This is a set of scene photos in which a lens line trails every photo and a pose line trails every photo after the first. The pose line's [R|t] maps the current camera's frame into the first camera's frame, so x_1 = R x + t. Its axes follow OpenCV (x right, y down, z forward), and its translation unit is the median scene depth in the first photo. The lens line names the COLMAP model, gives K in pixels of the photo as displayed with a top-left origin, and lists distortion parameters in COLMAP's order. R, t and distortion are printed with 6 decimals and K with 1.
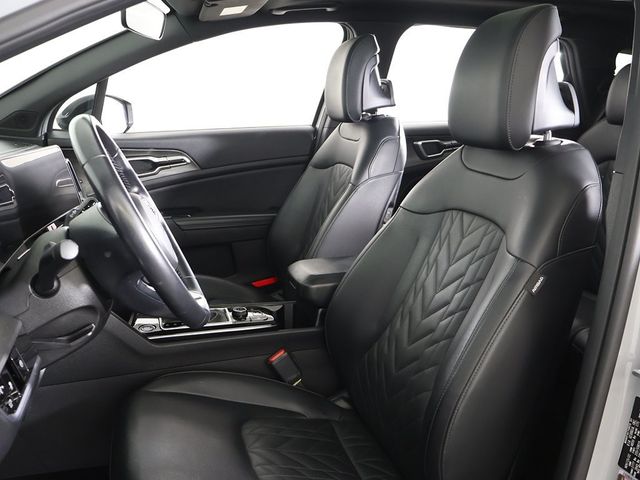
lens RADIAL K [[641.4, 0, 320.0], [0, 641.4, 240.0], [0, 0, 1]] dist [0.001517, -0.007981]
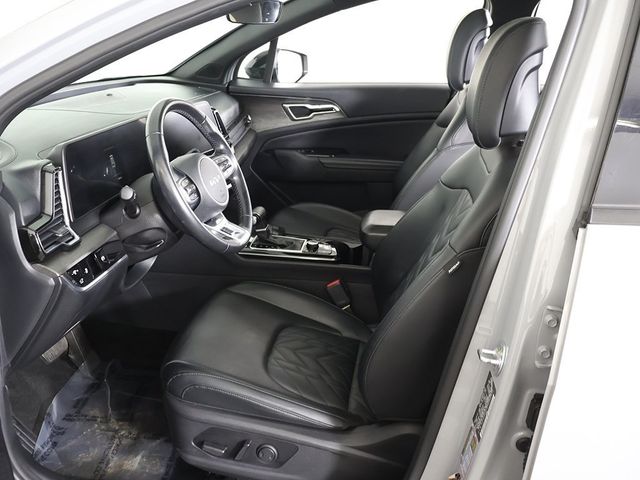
lens RADIAL K [[632.4, 0, 320.0], [0, 632.4, 240.0], [0, 0, 1]] dist [-0.004348, -0.002251]
pose [[0.900345, 0.161761, -0.403995, 0.329458], [-0.105393, 0.981763, 0.158222, -0.081178], [0.422221, -0.099876, 0.900974, -0.105172]]
